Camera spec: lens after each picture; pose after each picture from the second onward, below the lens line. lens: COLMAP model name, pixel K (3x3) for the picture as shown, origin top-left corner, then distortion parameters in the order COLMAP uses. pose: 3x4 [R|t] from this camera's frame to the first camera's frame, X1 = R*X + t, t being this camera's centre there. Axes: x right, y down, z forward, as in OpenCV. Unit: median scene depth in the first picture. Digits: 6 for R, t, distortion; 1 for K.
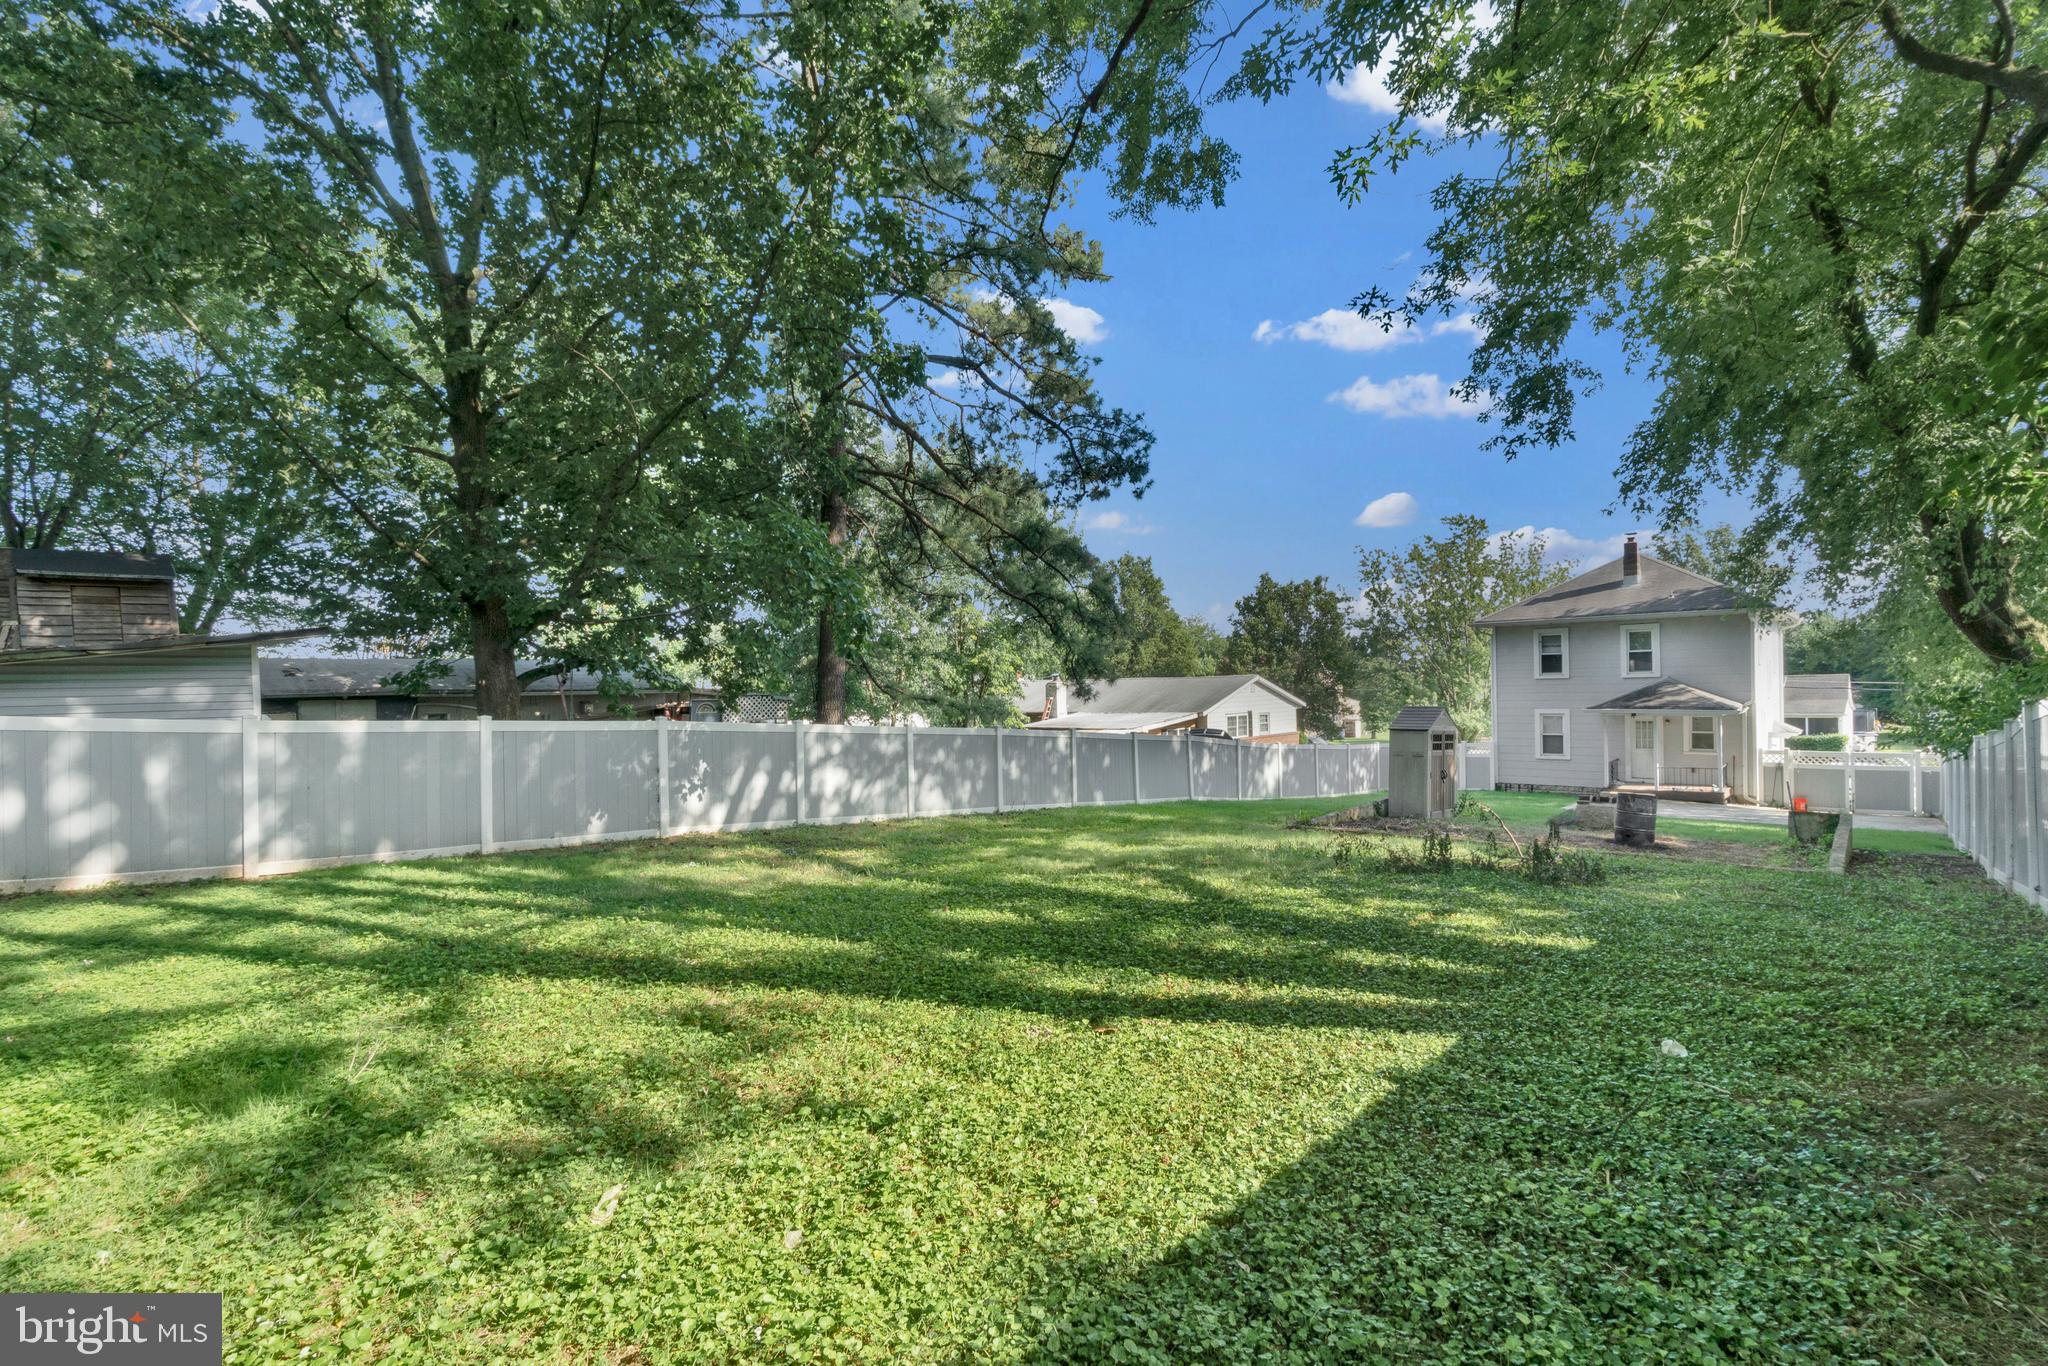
lens RADIAL K [[898.2, 0, 1025.9], [0, 898.2, 691.2], [0, 0, 1]] dist [0.000909, 0.000029]
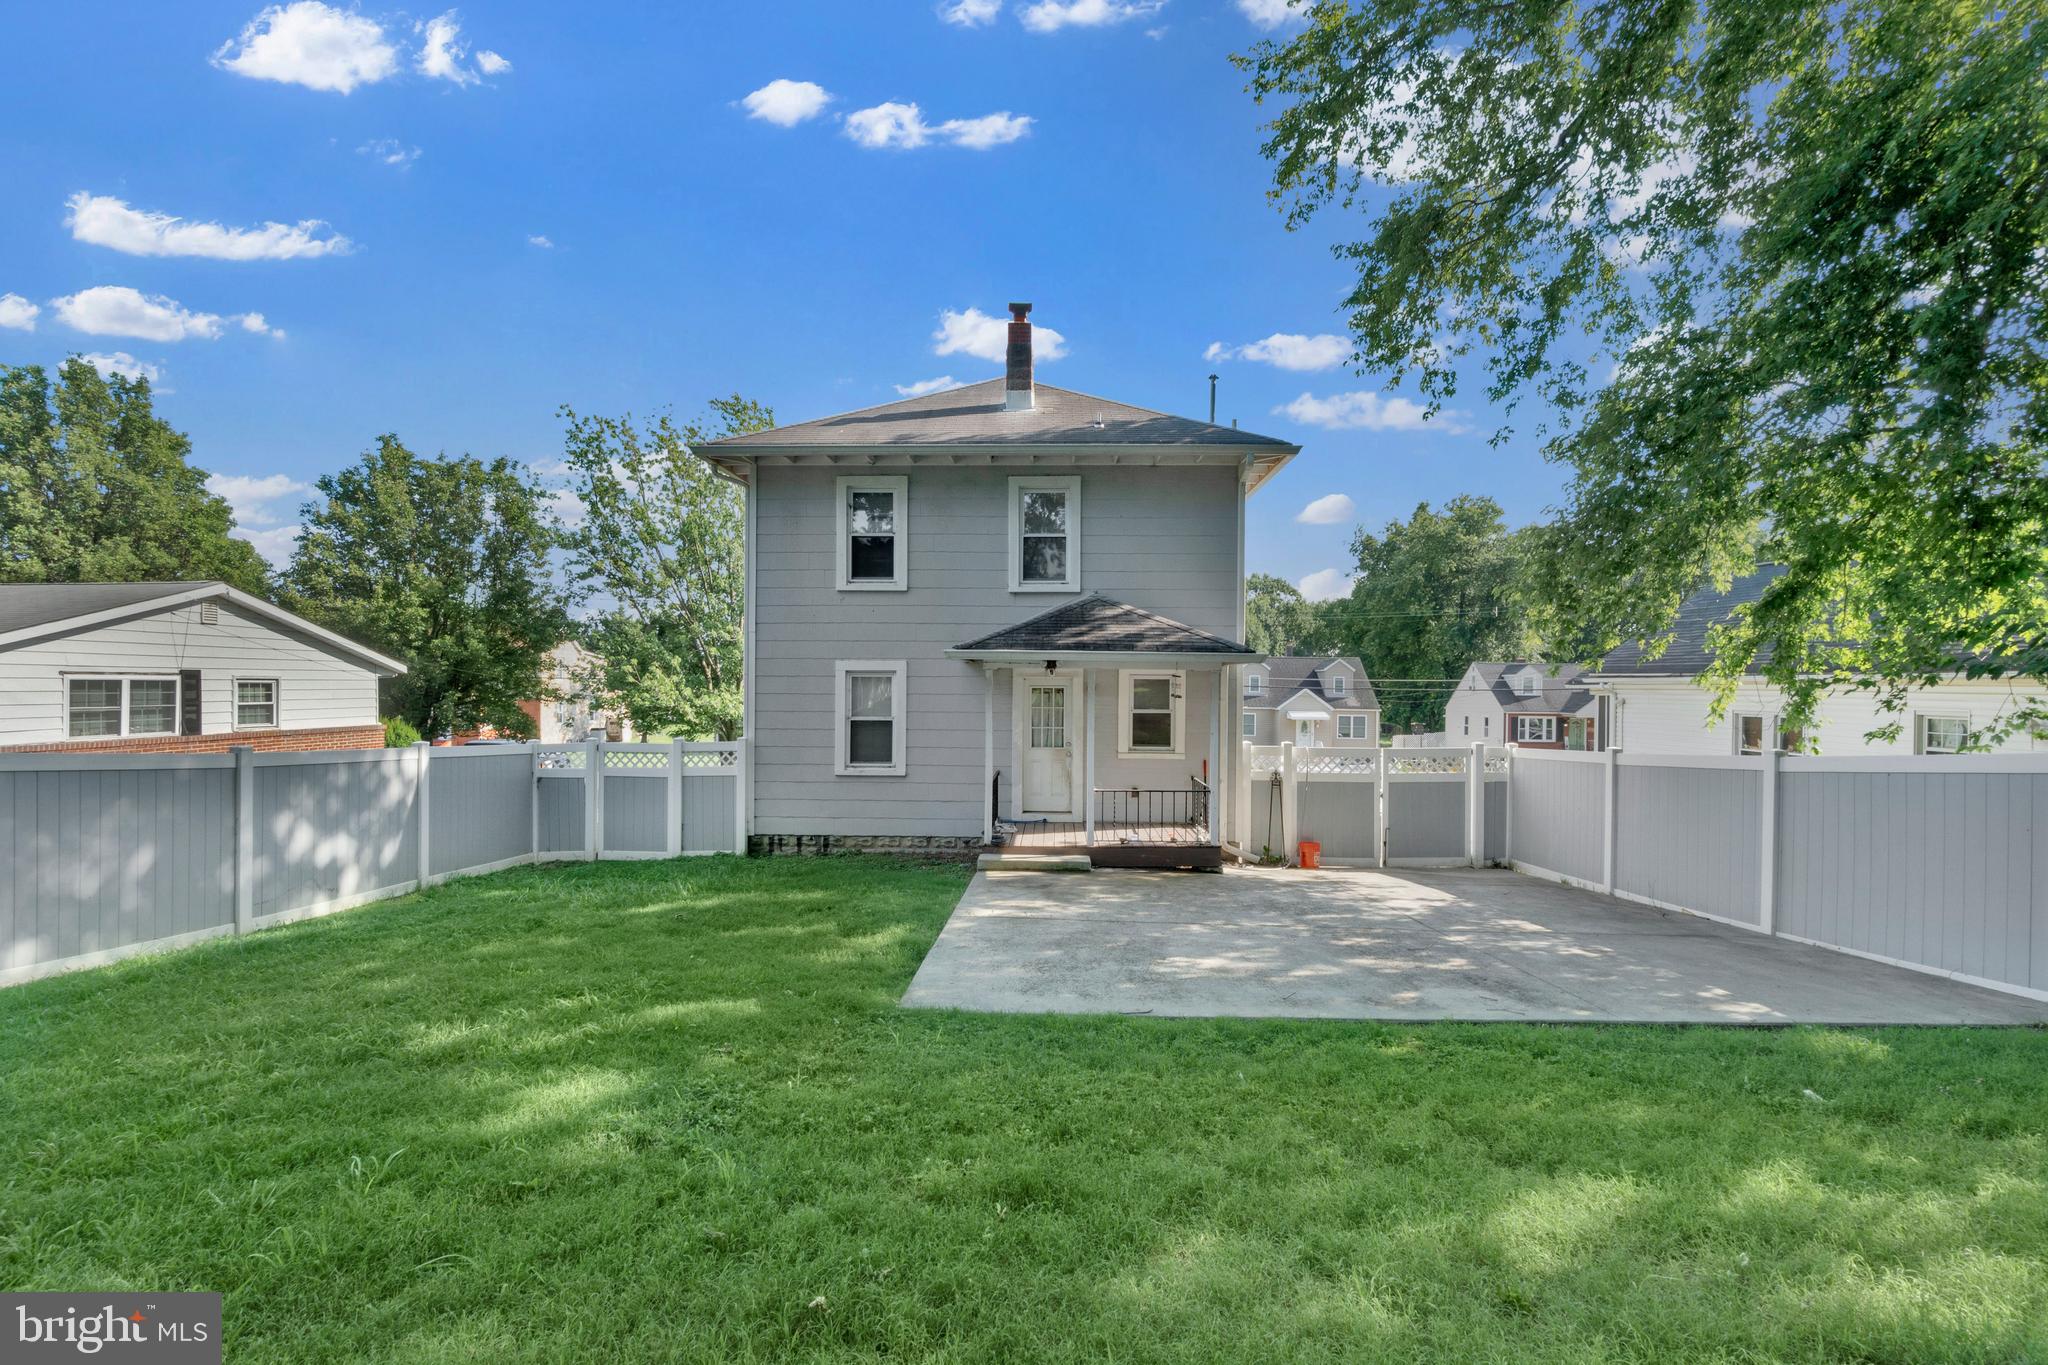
lens RADIAL K [[898.2, 0, 1023.4], [0, 898.2, 691.1], [0, 0, 1]] dist [0.000909, 0.000029]
pose [[0.745420, 0.025213, 0.666118, 0.259212], [-0.021357, 0.999675, -0.013939, 0.028910], [-0.666252, -0.003836, 0.745716, 0.462819]]
